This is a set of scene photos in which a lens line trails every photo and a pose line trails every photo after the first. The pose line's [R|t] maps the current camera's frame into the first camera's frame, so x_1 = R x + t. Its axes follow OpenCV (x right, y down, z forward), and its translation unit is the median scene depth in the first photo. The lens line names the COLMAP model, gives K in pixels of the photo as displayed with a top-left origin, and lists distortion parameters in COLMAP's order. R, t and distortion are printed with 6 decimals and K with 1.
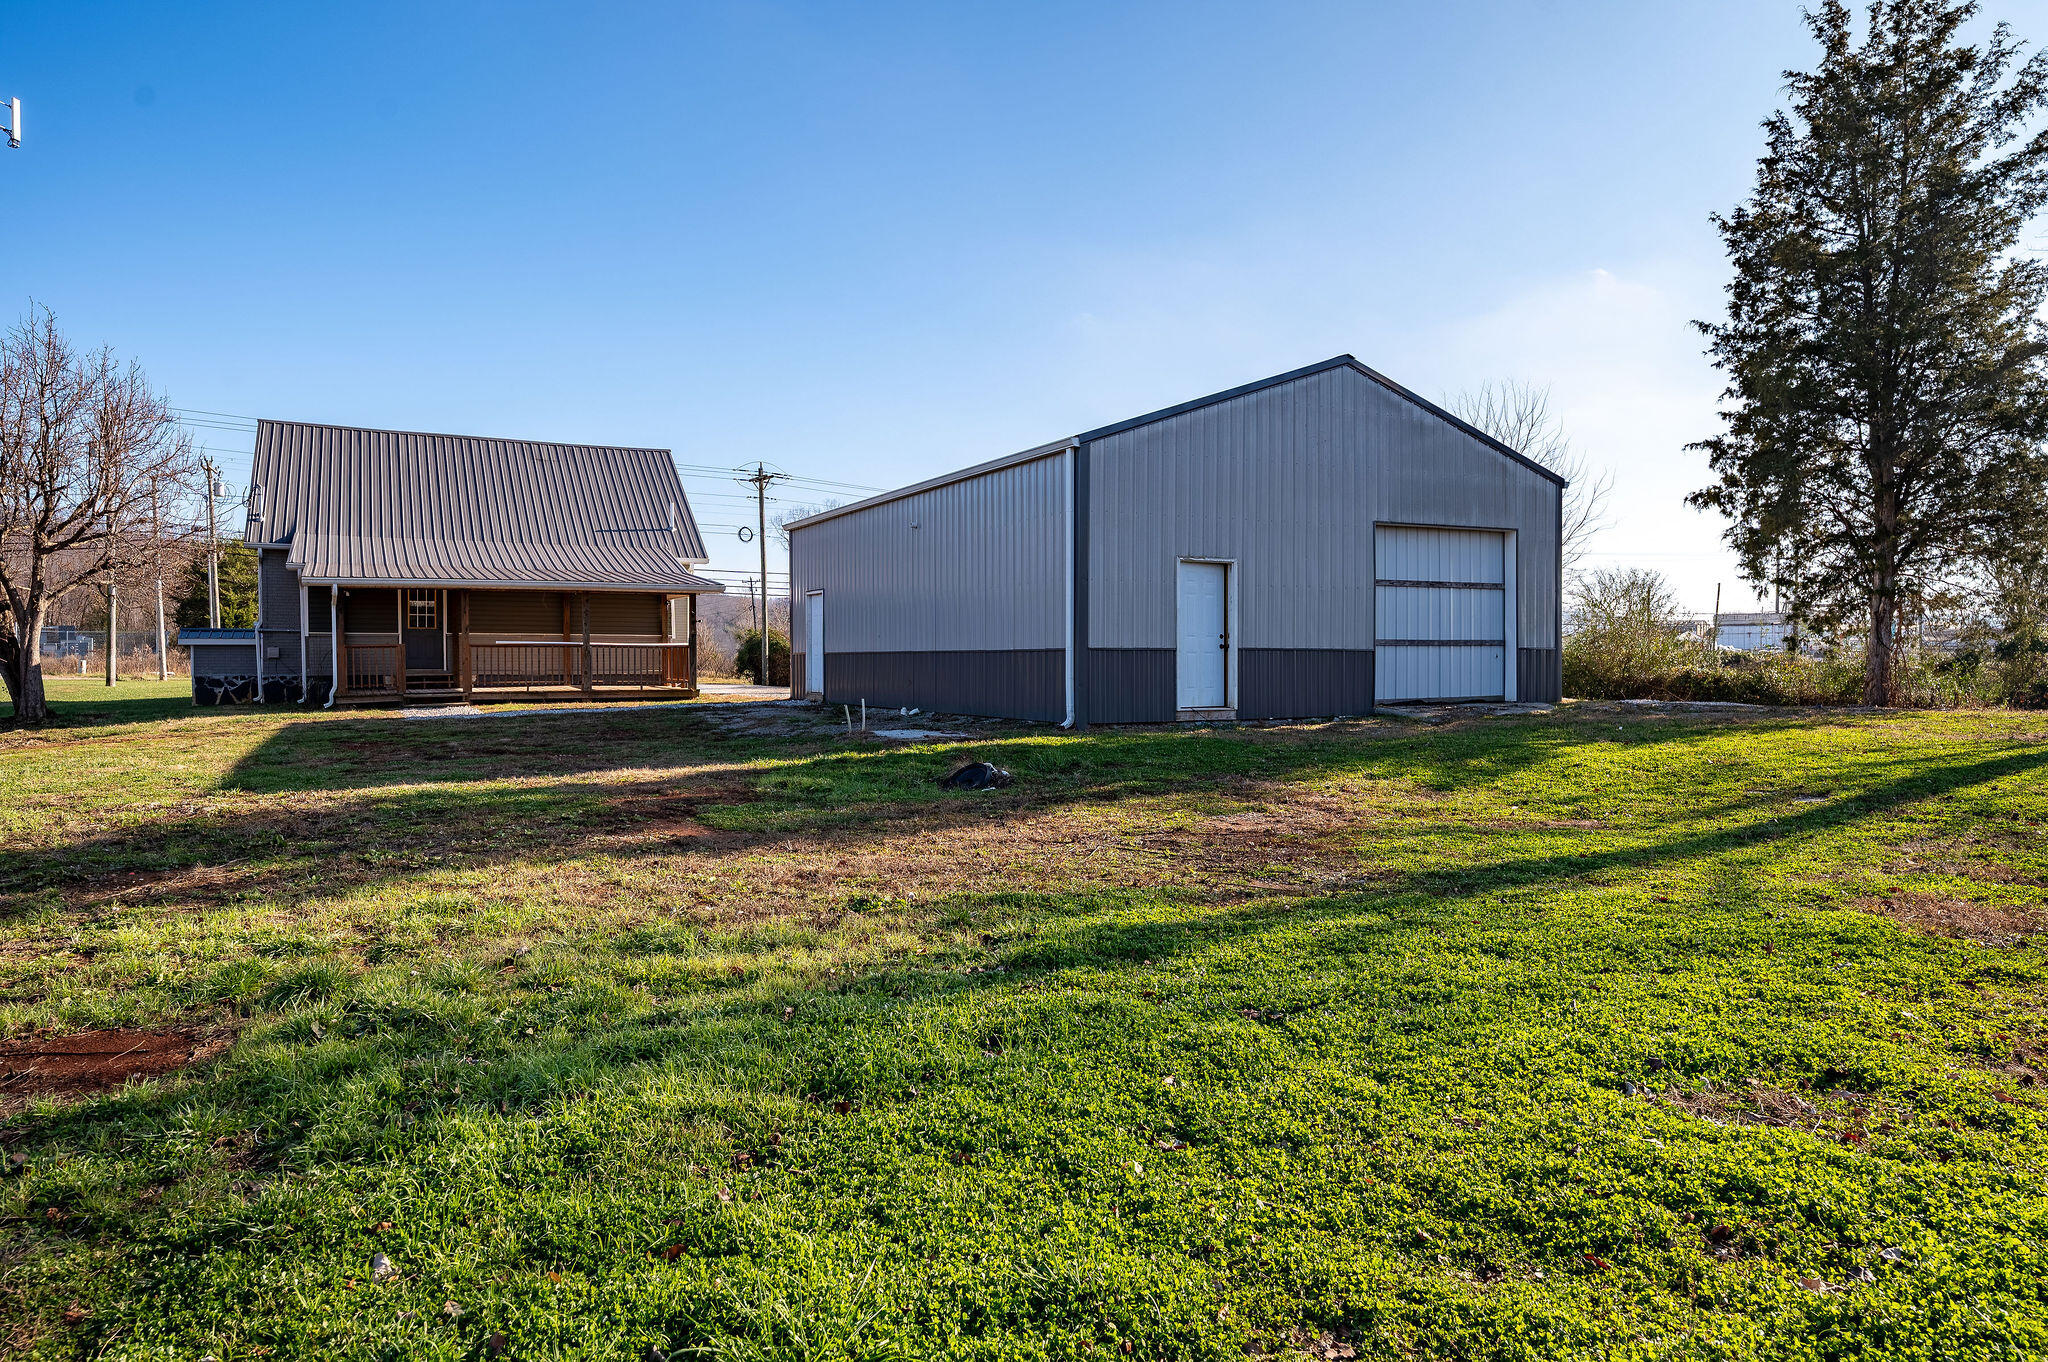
lens RADIAL K [[1269.3, 0, 1024.0], [0, 1269.3, 681.0], [0, 0, 1]] dist [-0.012407, -0.000405]
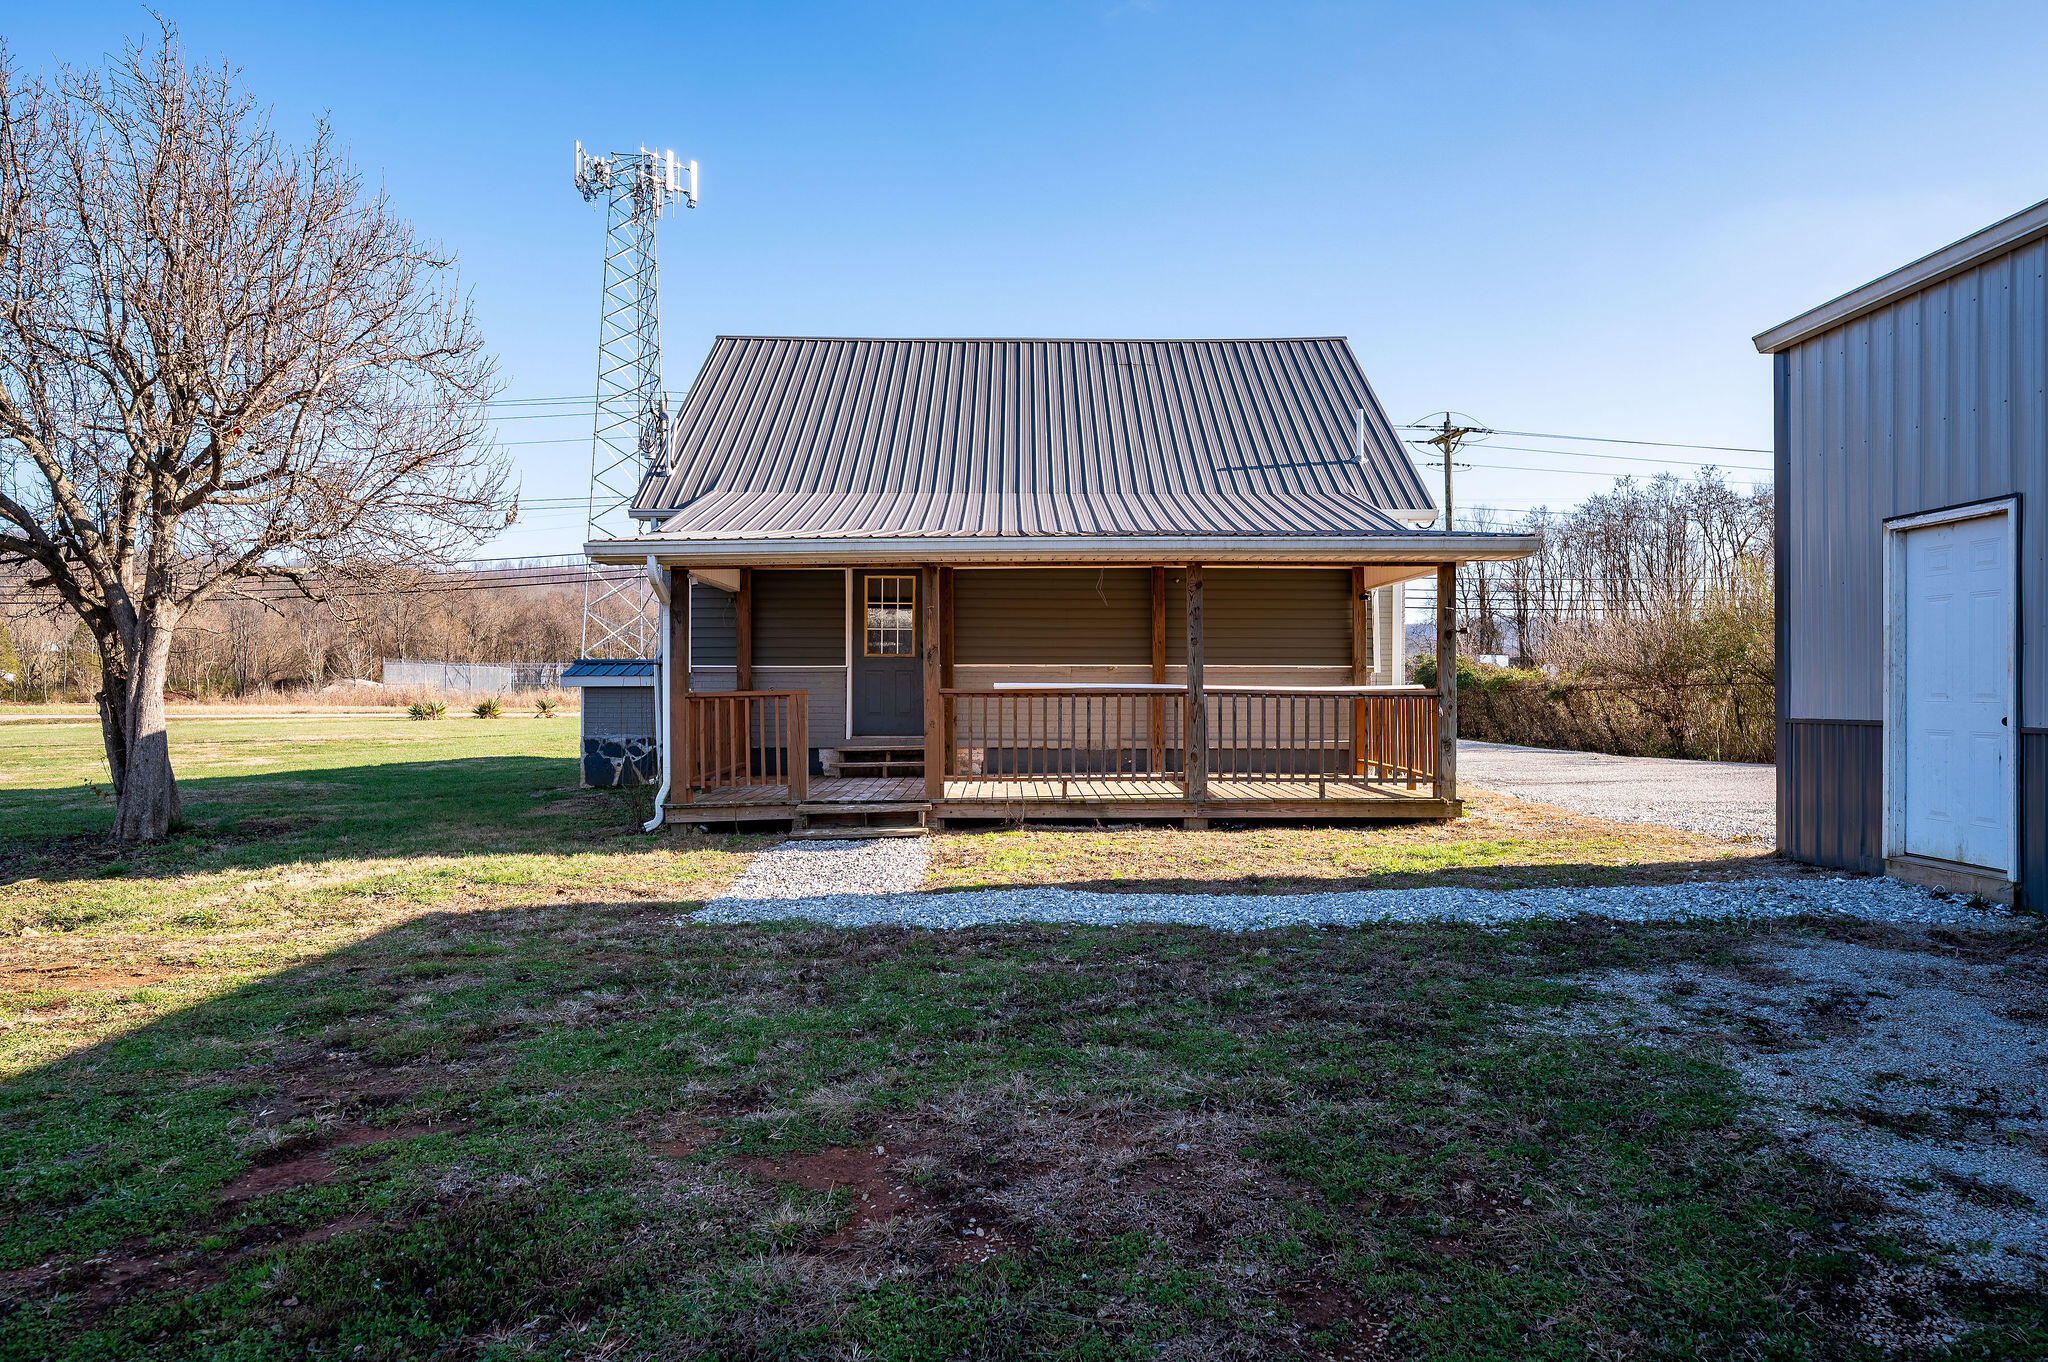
lens RADIAL K [[1269.3, 0, 1024.0], [0, 1269.3, 681.0], [0, 0, 1]] dist [-0.012407, -0.000405]
pose [[0.887075, -0.002747, -0.461617, -0.191202], [-0.006540, 0.999807, -0.018516, -0.022179], [0.461578, 0.019444, 0.886886, 0.570634]]
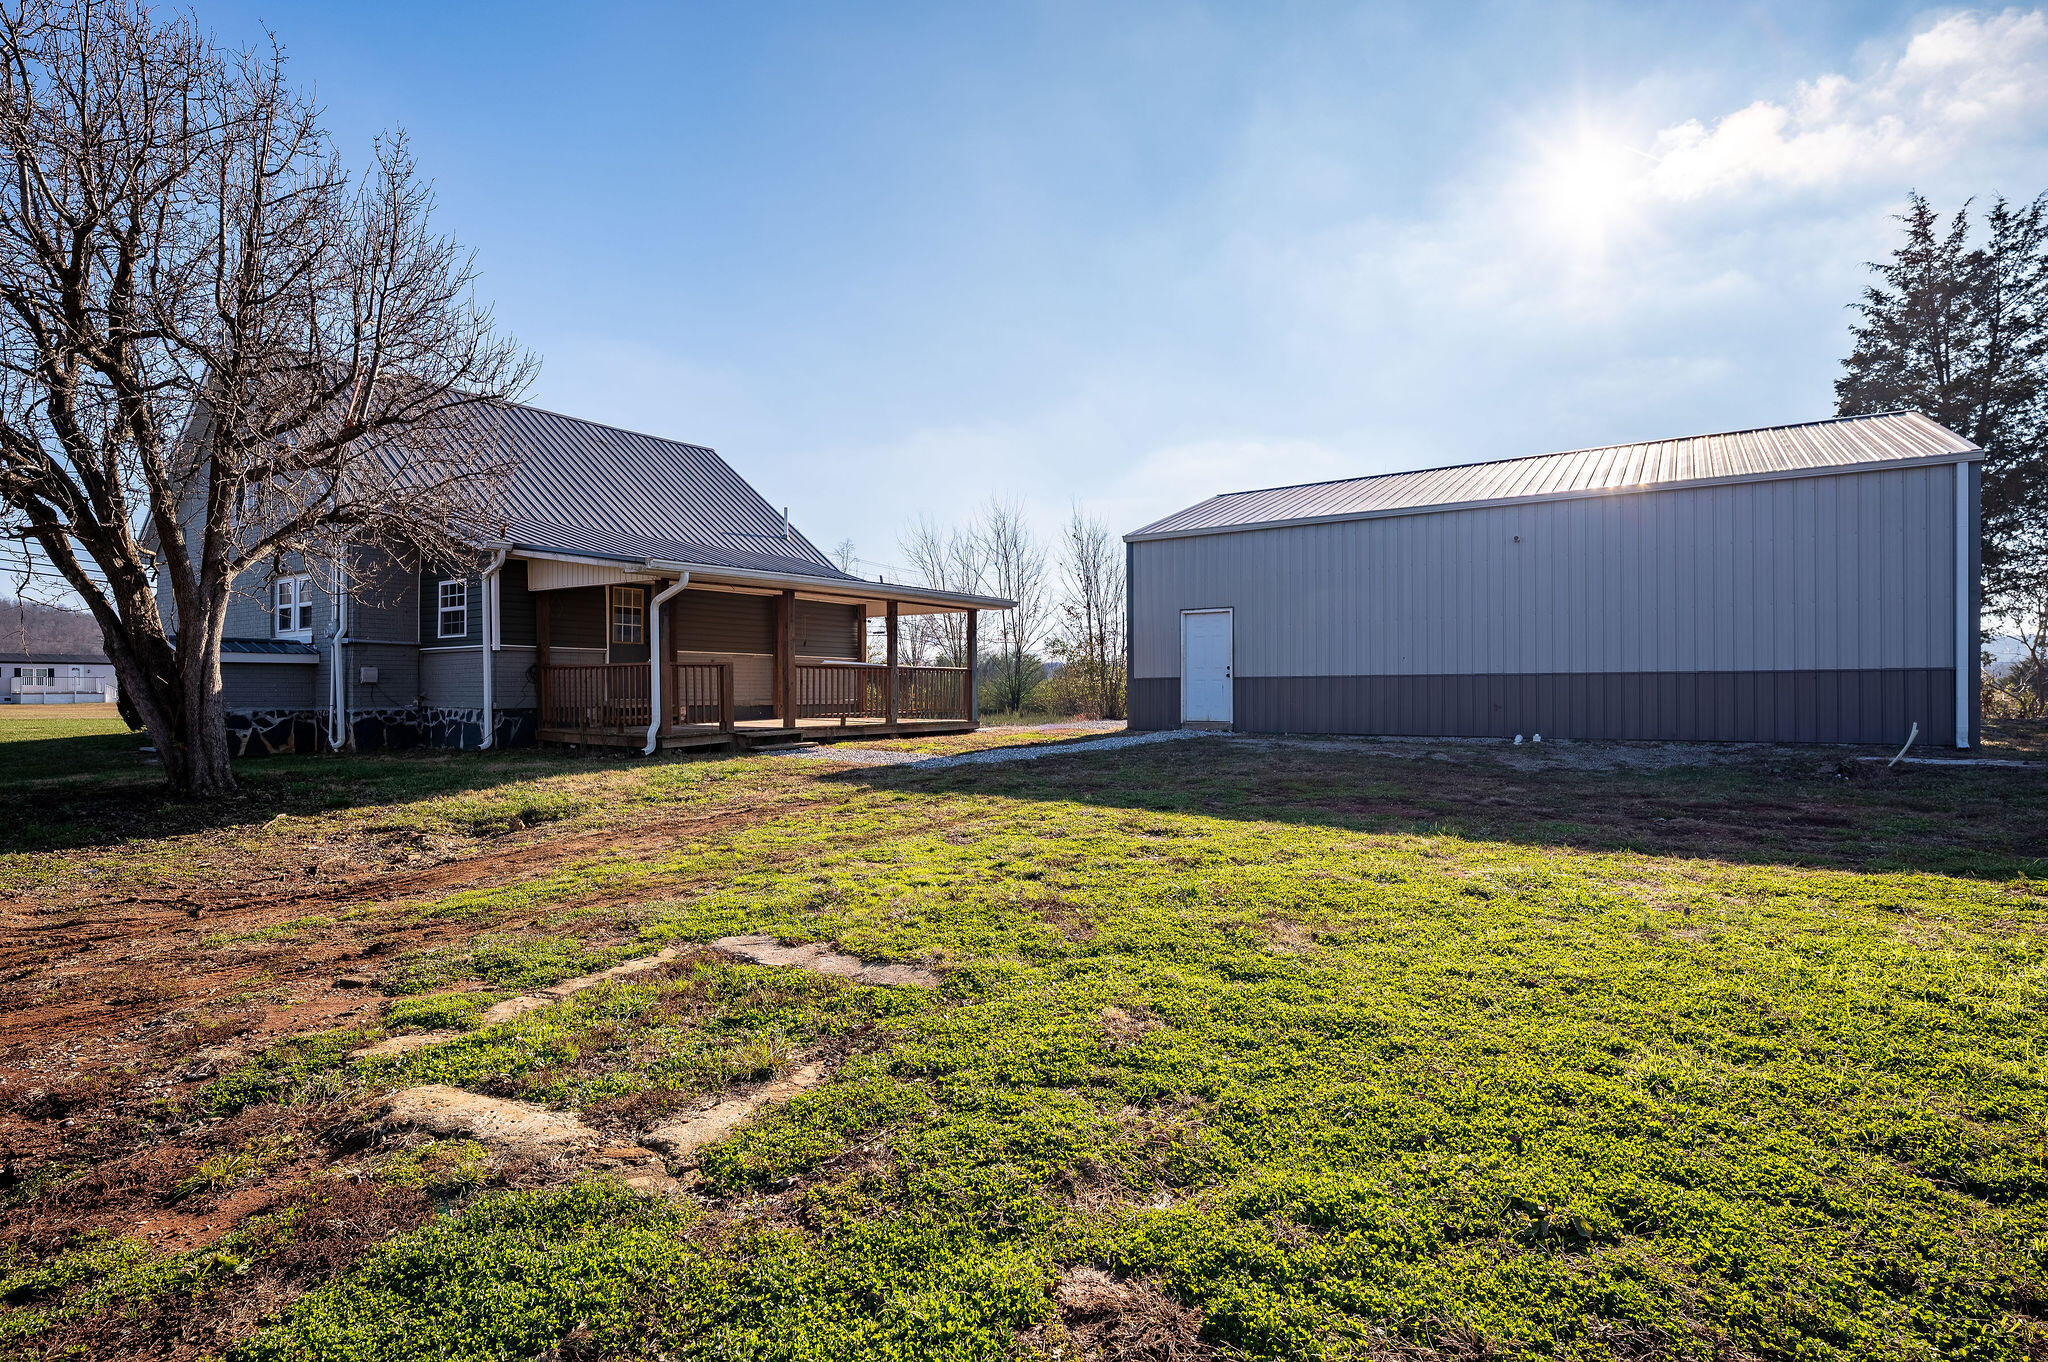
lens RADIAL K [[1007.9, 0, 1024.0], [0, 1007.9, 681.0], [0, 0, 1]] dist [0.005784, 0.000669]
pose [[0.883557, 0.001993, 0.468319, -0.546877], [0.010829, 0.999637, -0.024684, -0.002399], [-0.468198, 0.026882, 0.883214, 0.371636]]
